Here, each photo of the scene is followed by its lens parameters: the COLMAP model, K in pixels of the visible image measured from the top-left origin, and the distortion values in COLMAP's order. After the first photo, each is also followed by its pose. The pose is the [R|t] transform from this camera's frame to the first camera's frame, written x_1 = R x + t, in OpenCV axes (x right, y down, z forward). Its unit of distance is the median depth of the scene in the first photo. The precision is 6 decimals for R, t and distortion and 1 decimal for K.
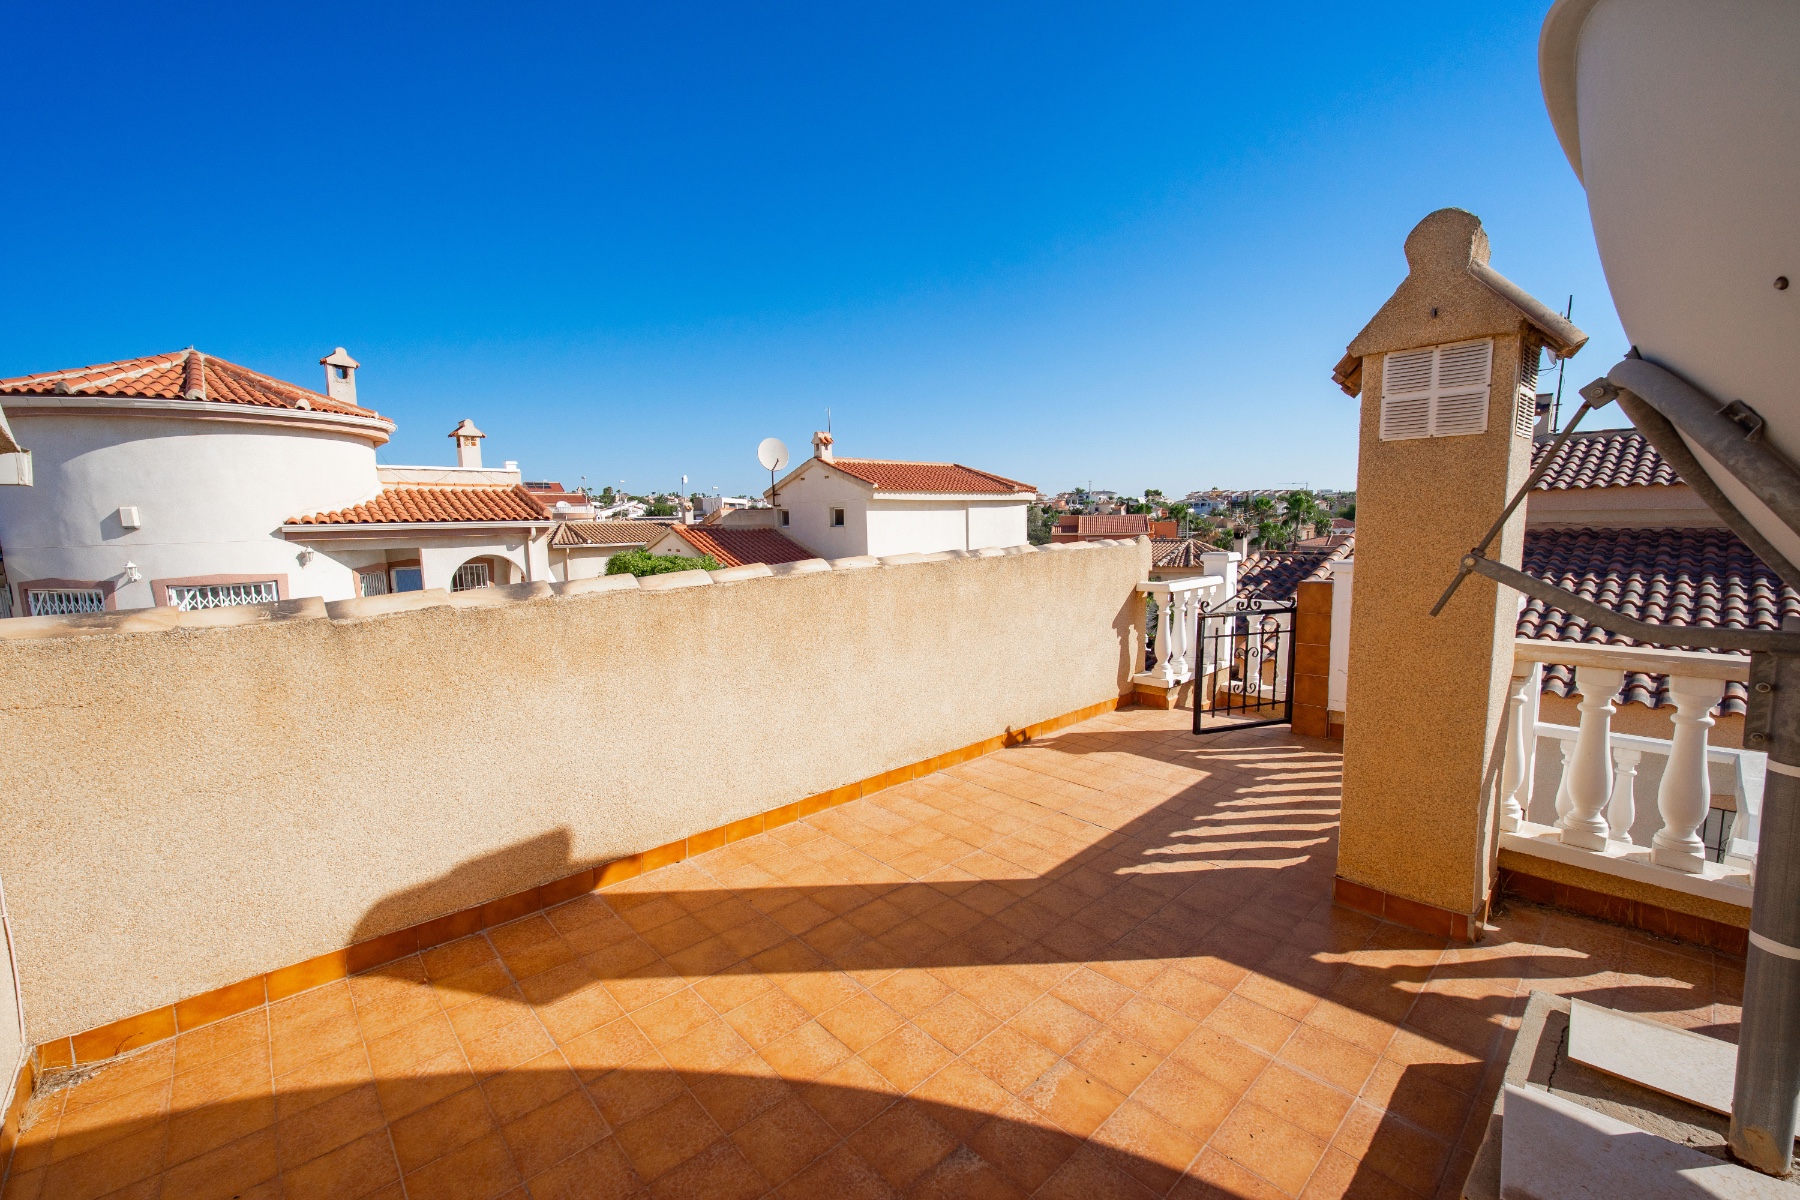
lens RADIAL K [[739.4, 0, 899.8], [0, 739.4, 610.5], [0, 0, 1]] dist [0.008945, -0.006873]
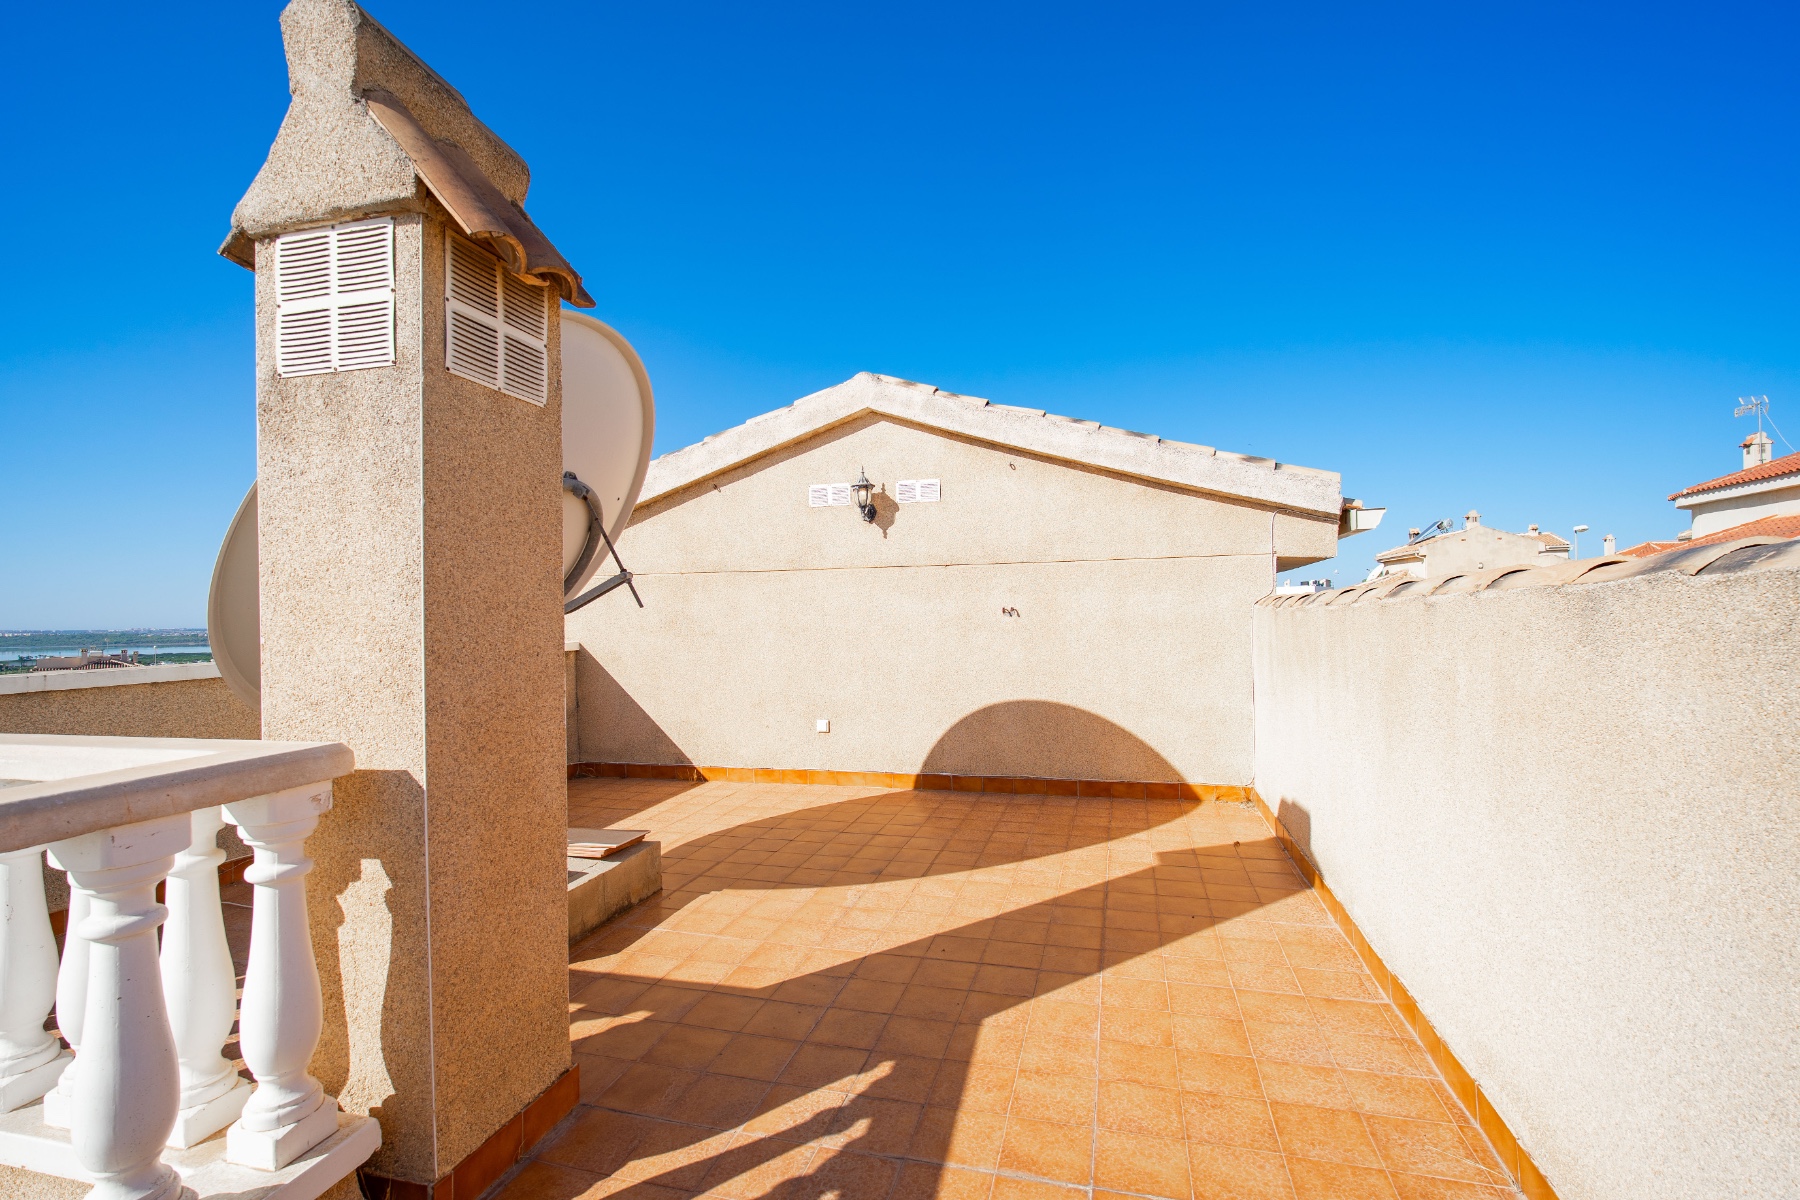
lens RADIAL K [[739.4, 0, 899.8], [0, 739.4, 610.5], [0, 0, 1]] dist [0.008945, -0.006873]
pose [[-0.839433, 0.035524, -0.542301, 0.778188], [-0.034206, 0.992429, 0.117958, -0.142252], [0.542386, 0.117568, -0.831863, 1.869800]]
